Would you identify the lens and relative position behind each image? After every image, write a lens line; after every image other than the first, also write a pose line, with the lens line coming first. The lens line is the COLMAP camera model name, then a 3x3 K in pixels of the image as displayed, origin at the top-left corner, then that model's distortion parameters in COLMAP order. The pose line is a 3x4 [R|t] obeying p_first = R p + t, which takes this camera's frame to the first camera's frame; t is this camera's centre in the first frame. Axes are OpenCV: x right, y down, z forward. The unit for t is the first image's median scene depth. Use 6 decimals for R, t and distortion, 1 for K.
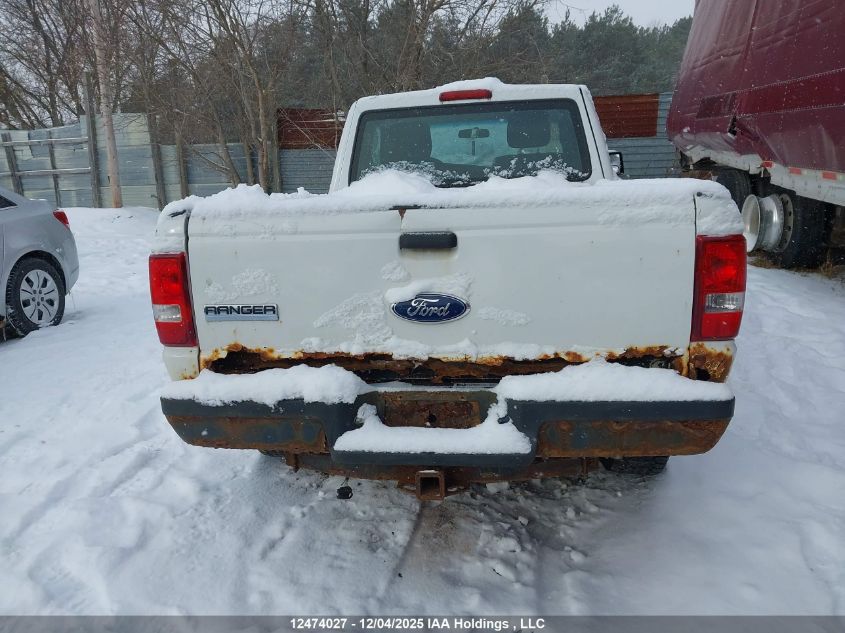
lens RADIAL K [[678.5, 0, 421.9], [0, 678.5, 316.9], [0, 0, 1]] dist [0.032618, -0.040959]
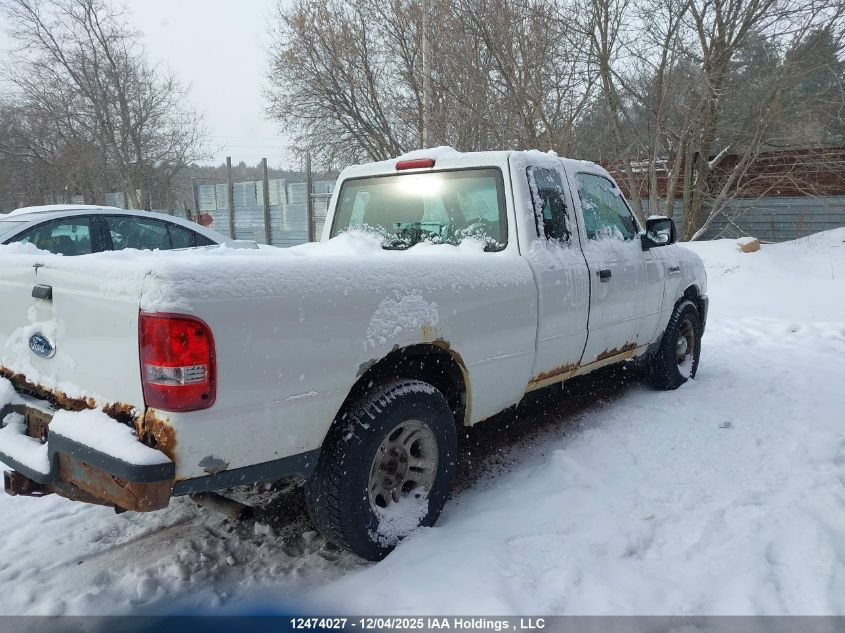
lens RADIAL K [[678.5, 0, 422.9], [0, 678.5, 315.8], [0, 0, 1]] dist [0.032618, -0.040959]
pose [[0.842944, 0.107105, -0.527233, 0.657304], [-0.142139, 0.989499, -0.026241, -0.069904], [0.518886, 0.097060, 0.849316, 0.143059]]
